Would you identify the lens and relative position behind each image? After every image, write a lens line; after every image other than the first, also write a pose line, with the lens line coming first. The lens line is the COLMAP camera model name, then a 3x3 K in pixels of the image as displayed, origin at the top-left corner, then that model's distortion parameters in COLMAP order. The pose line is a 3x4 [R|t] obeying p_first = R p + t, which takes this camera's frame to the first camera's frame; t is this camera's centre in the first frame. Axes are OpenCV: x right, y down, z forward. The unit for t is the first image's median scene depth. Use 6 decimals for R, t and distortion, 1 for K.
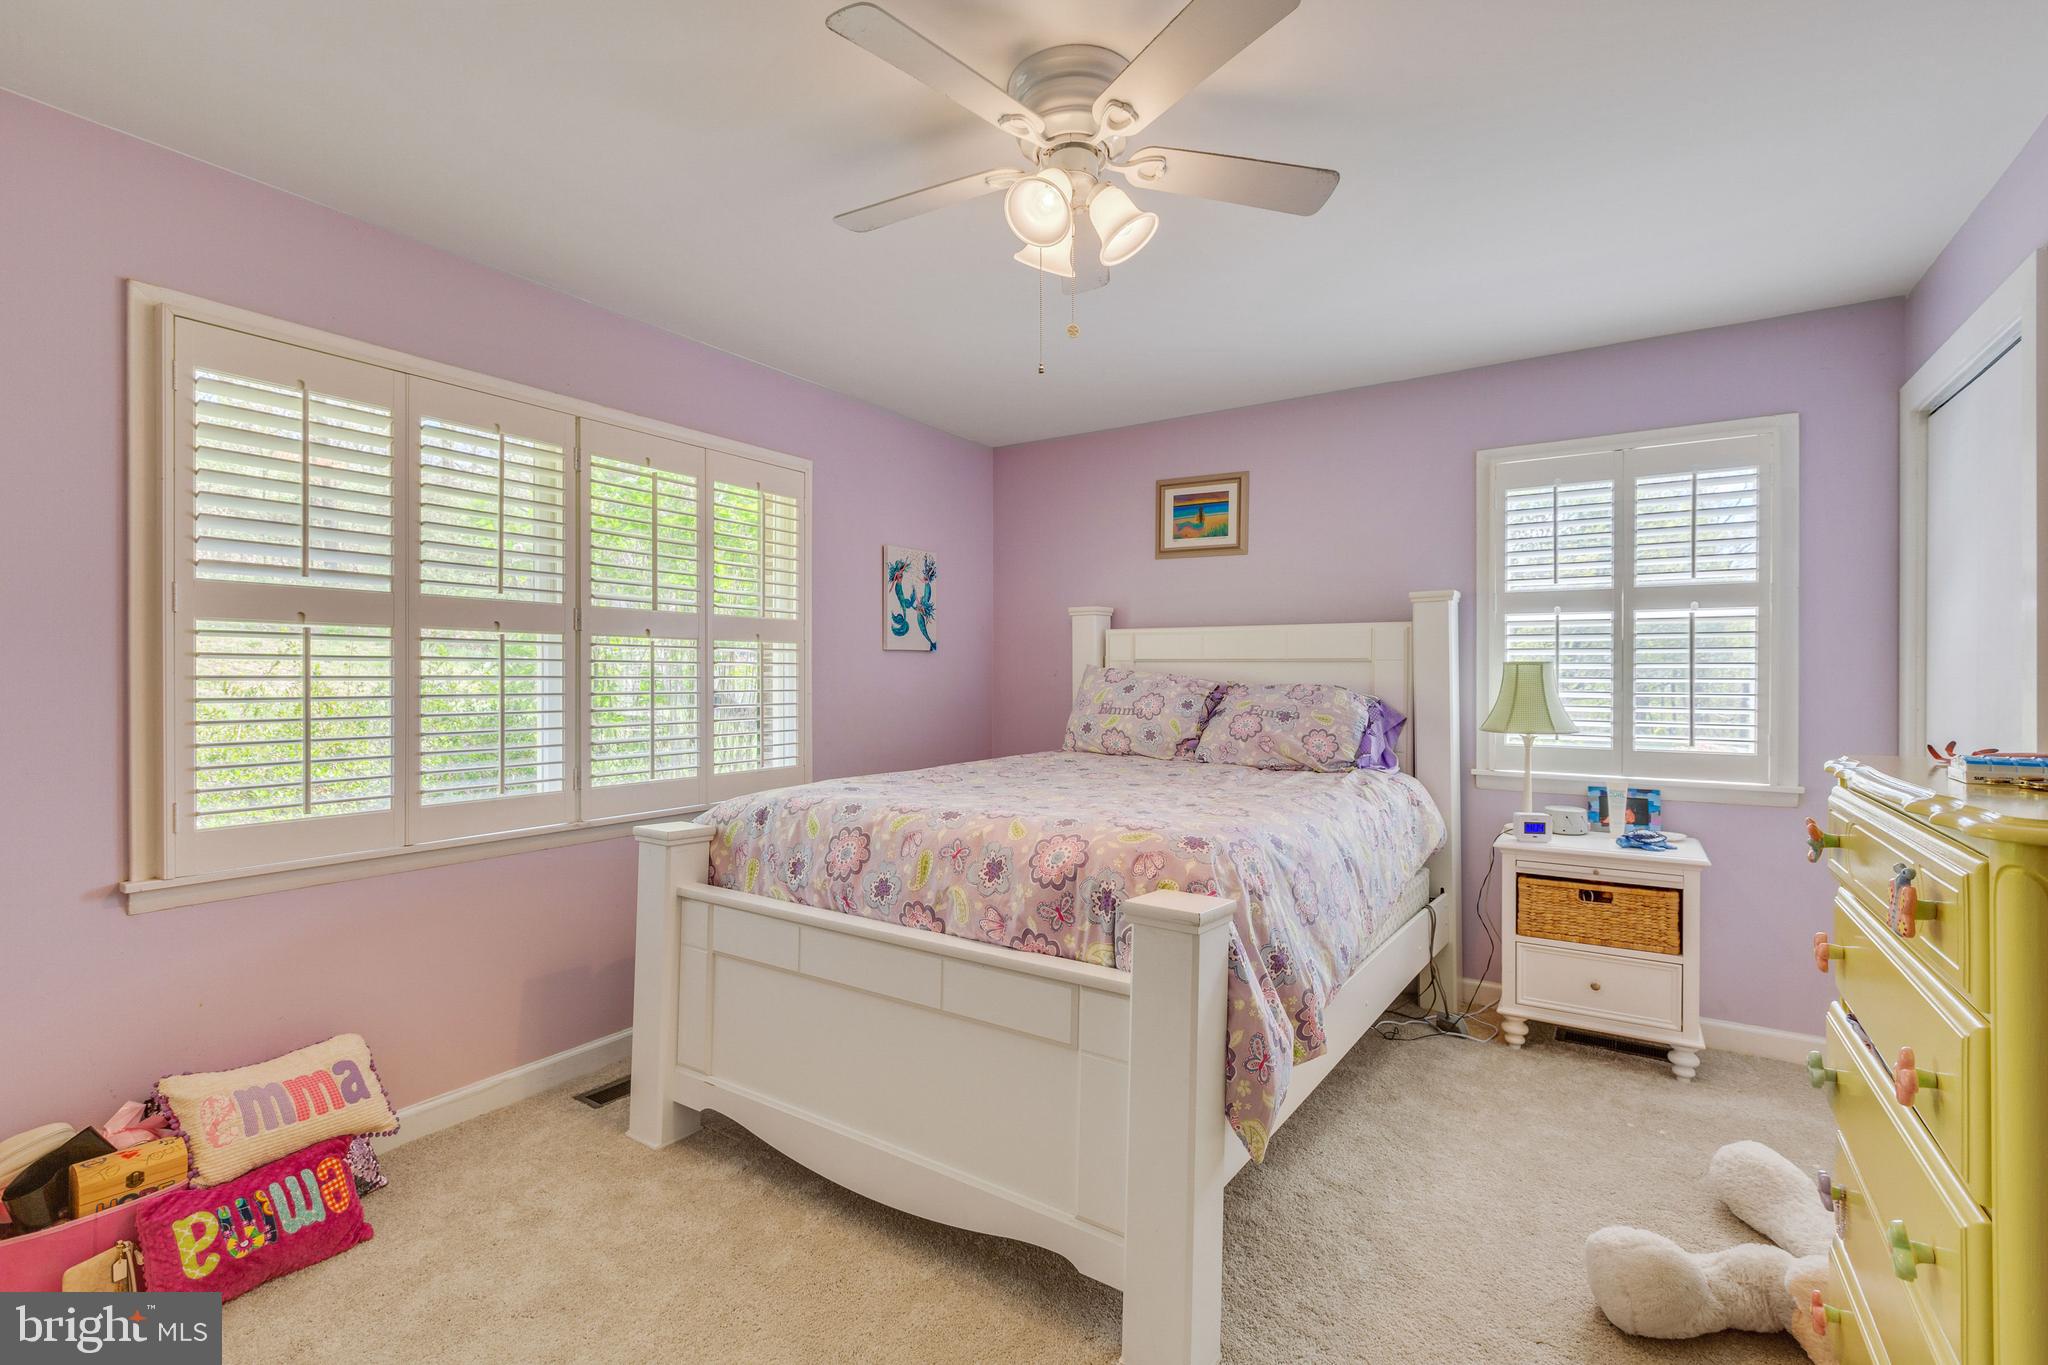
lens RADIAL K [[929.5, 0, 1029.5], [0, 929.5, 682.8], [0, 0, 1]] dist [0.004326, -0.000656]
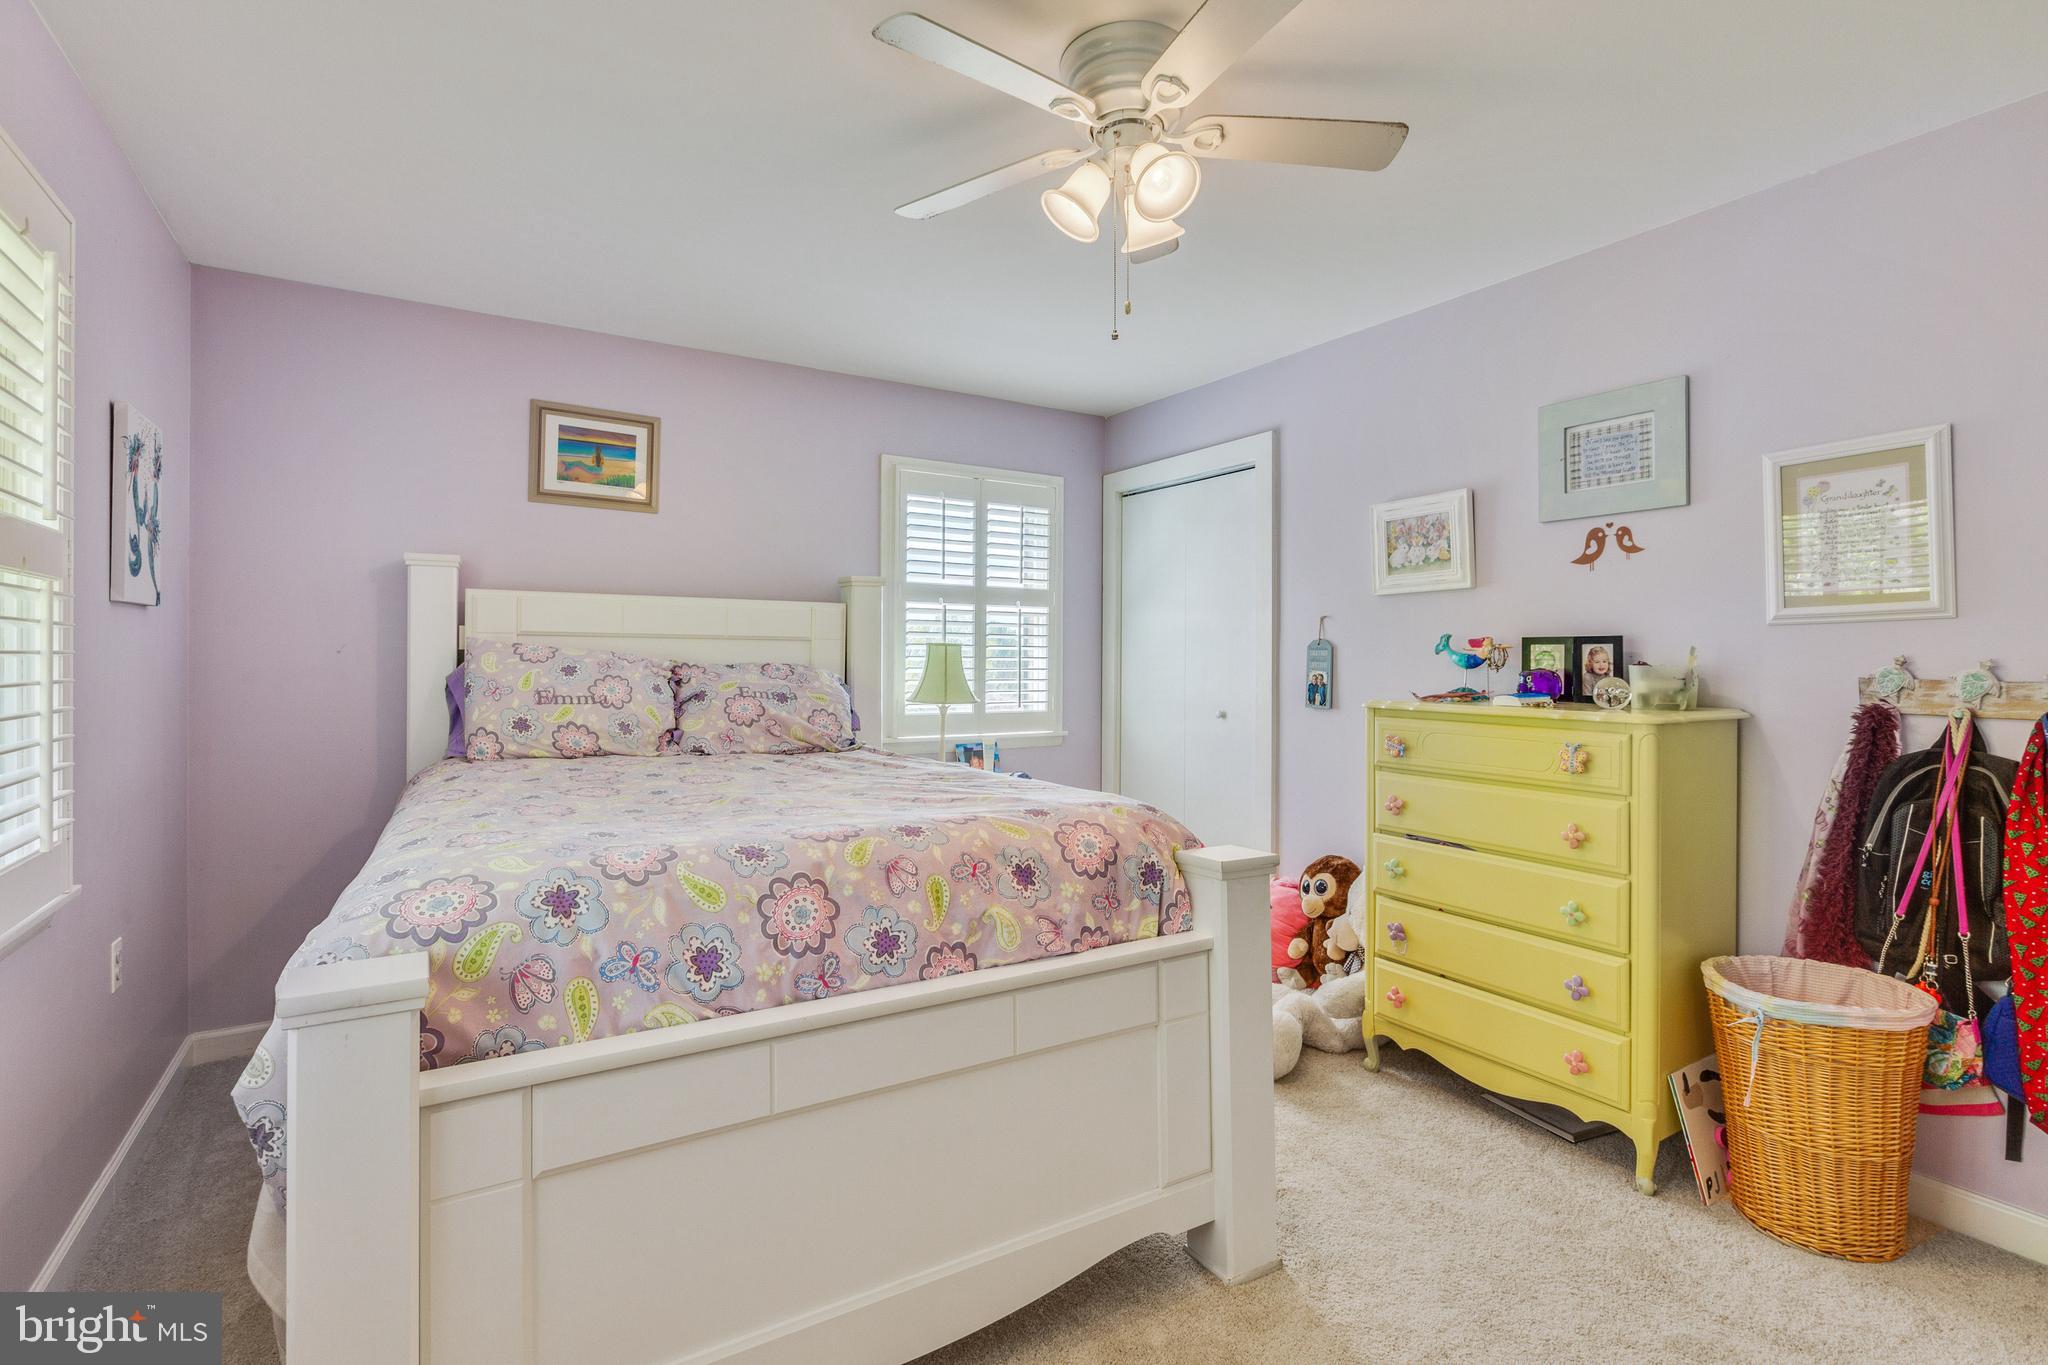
lens RADIAL K [[964.6, 0, 1031.2], [0, 964.6, 644.9], [0, 0, 1]] dist [-0.002122, -0.001223]
pose [[0.410517, 0.012211, 0.911771, -0.591305], [0.001722, 0.999898, -0.014167, -0.003321], [-0.911851, 0.007386, 0.410454, 0.420387]]
